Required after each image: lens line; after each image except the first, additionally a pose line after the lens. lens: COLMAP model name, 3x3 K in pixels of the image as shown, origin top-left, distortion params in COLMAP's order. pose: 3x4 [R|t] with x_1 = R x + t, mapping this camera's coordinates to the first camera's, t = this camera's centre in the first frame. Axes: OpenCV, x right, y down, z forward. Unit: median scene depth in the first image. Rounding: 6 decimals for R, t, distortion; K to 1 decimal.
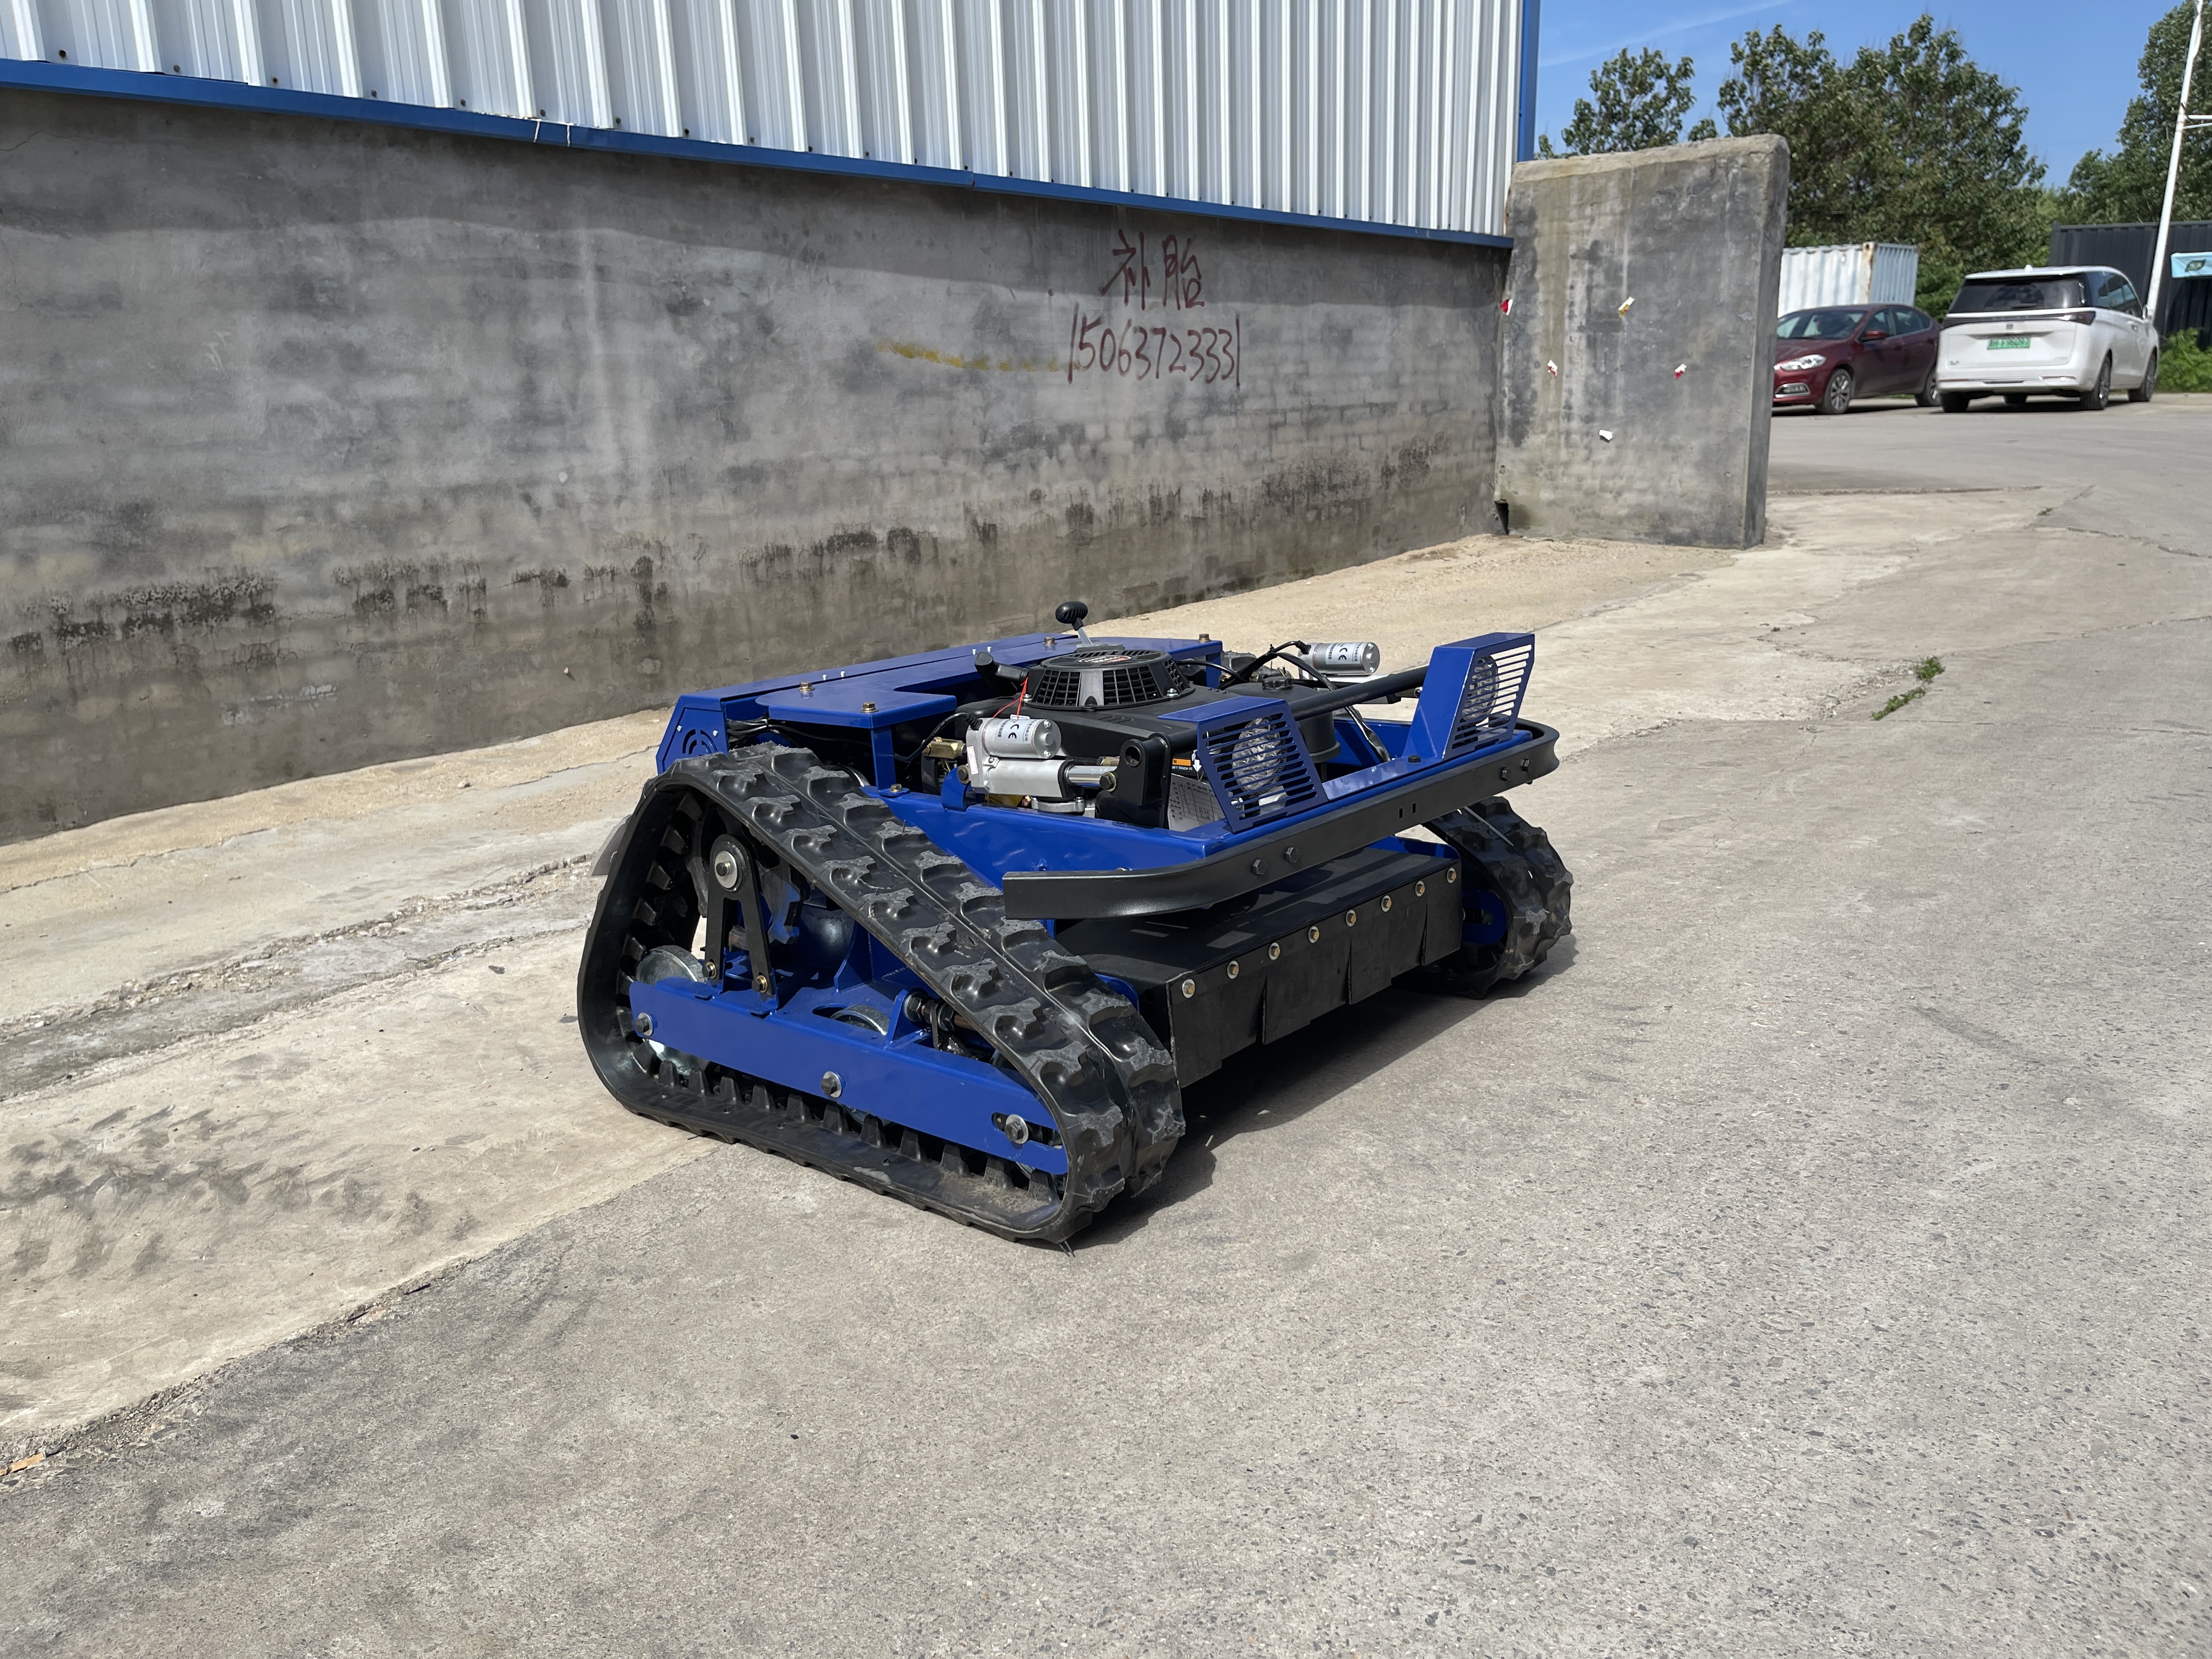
lens RADIAL K [[1681.4, 0, 1083.8], [0, 1681.4, 816.6], [0, 0, 1]] dist [0.061921, -0.081424]
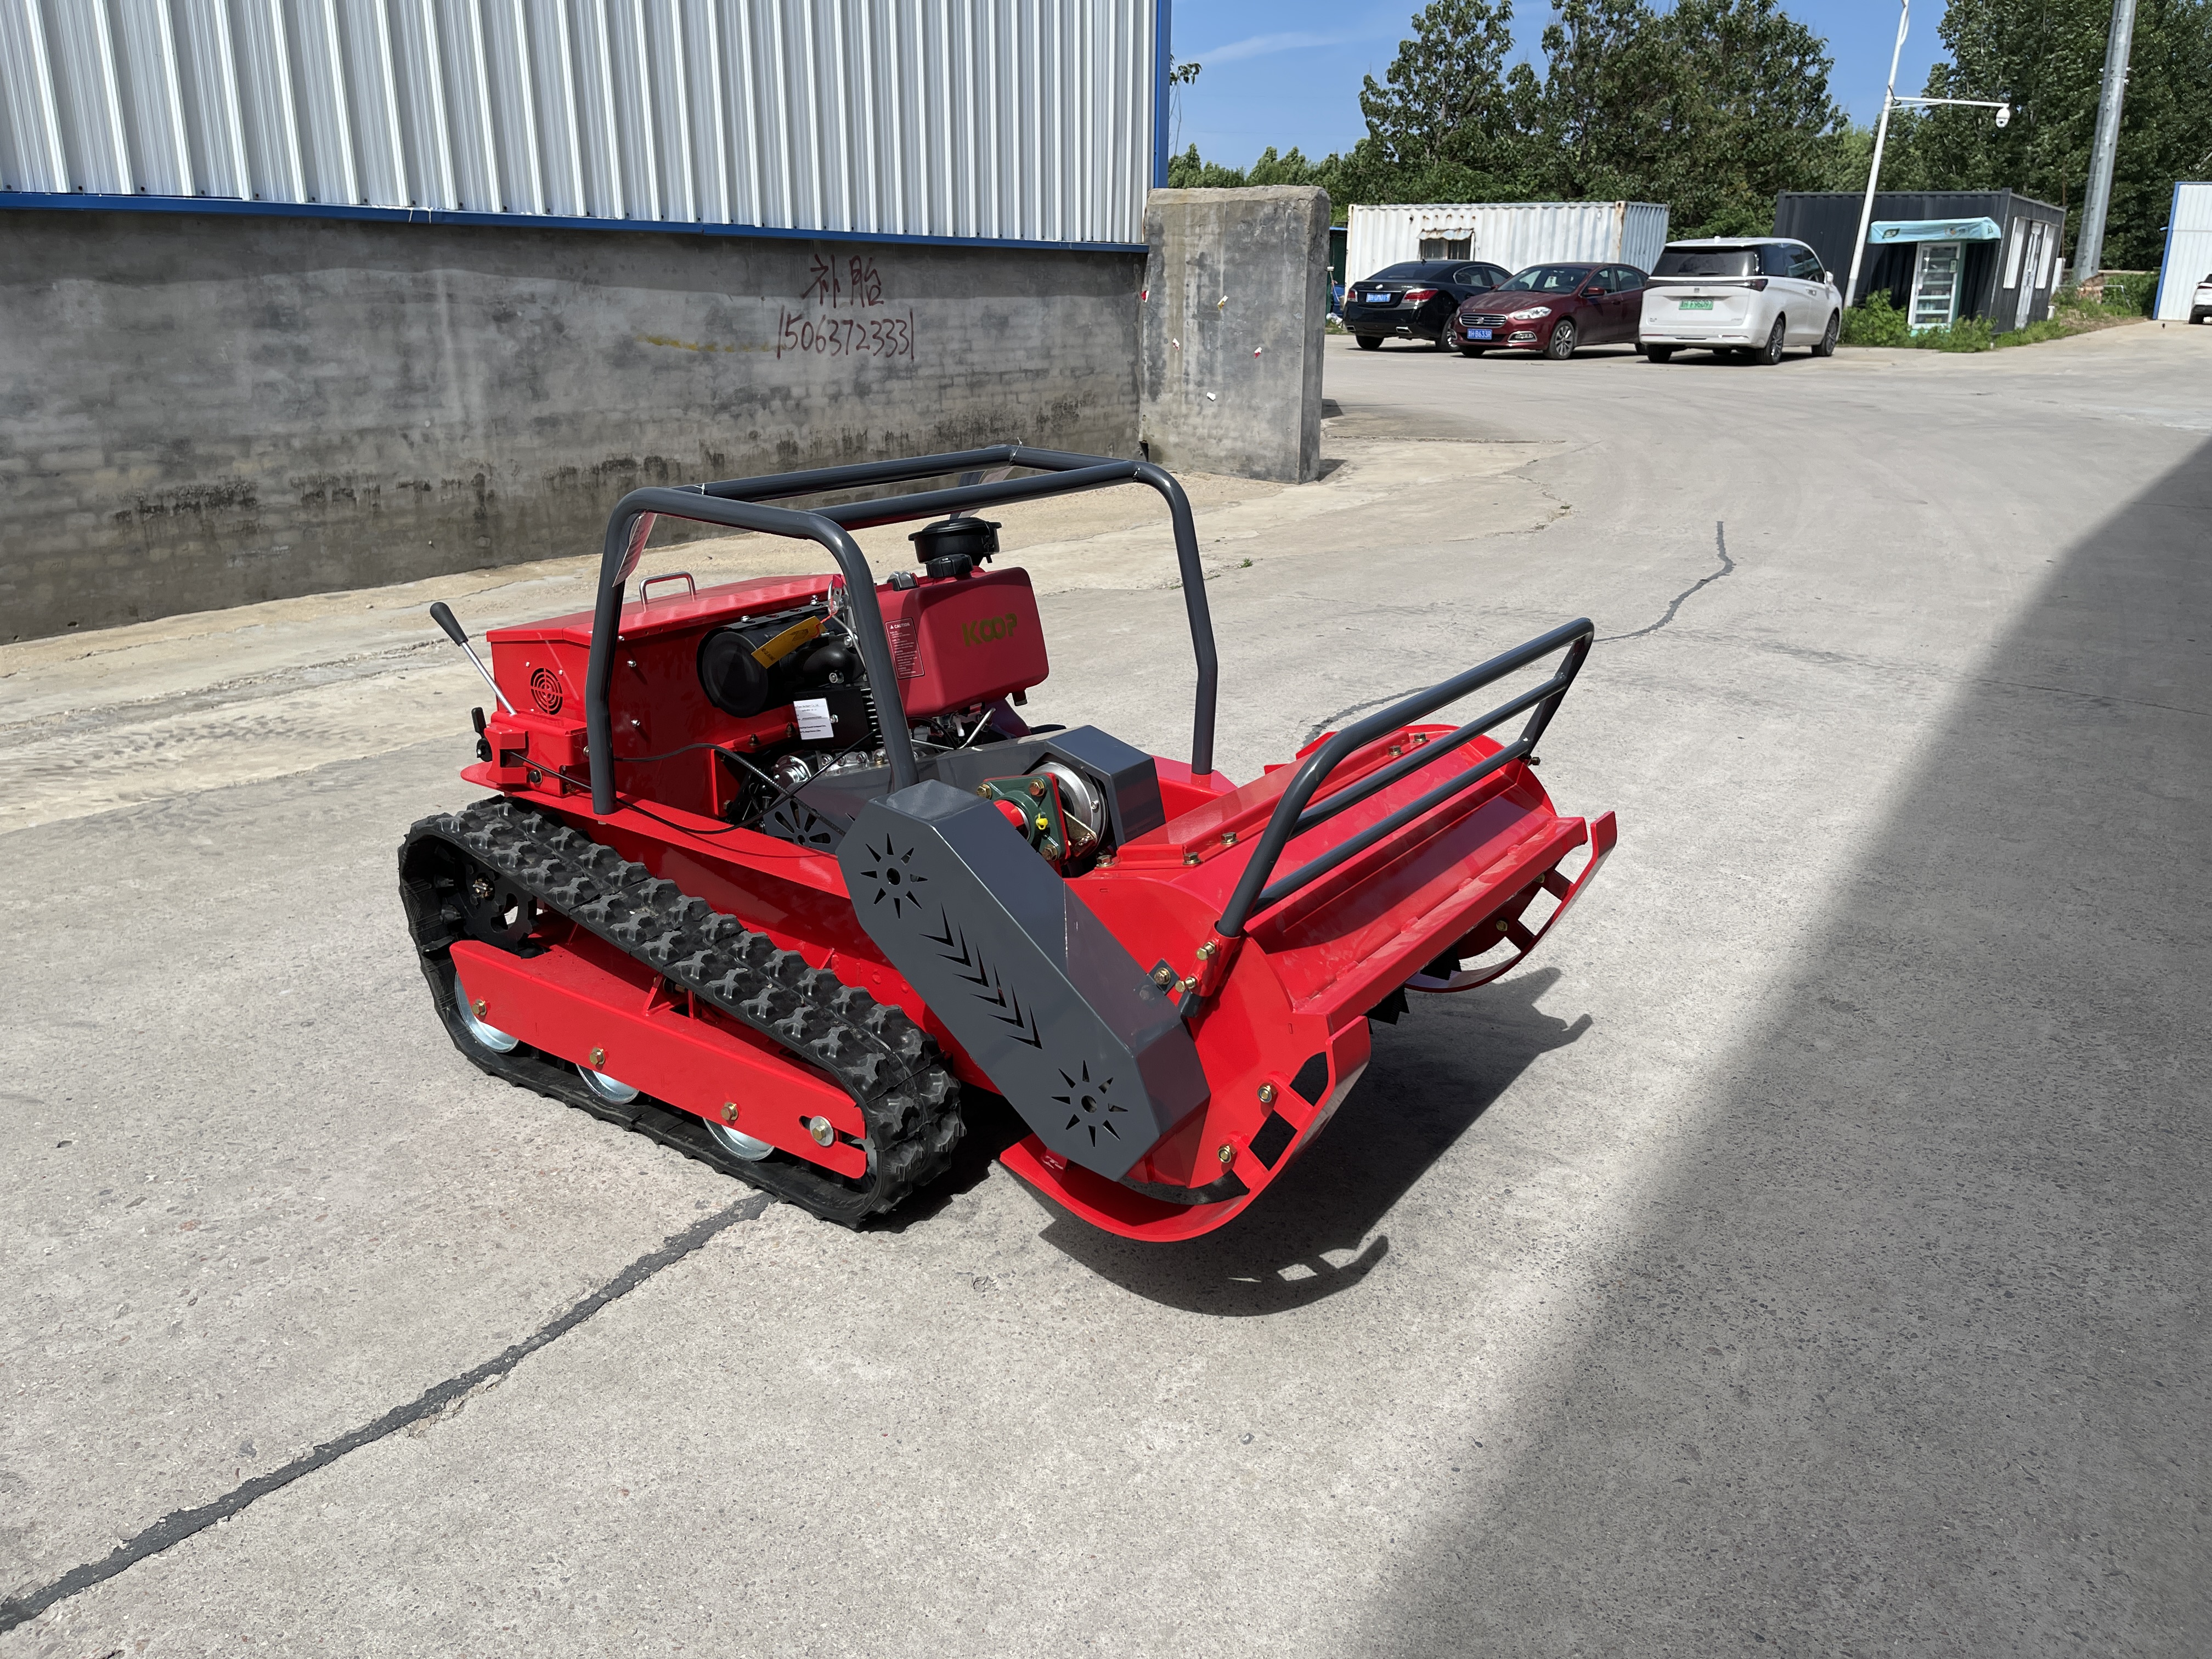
lens RADIAL K [[1681.4, 0, 1104.2], [0, 1681.4, 814.1], [0, 0, 1]] dist [0.061921, -0.081424]
pose [[0.996087, 0.013380, 0.087361, 0.163223], [-0.018207, 0.998338, 0.054683, 0.059558], [-0.086484, -0.056060, 0.994675, -0.562191]]
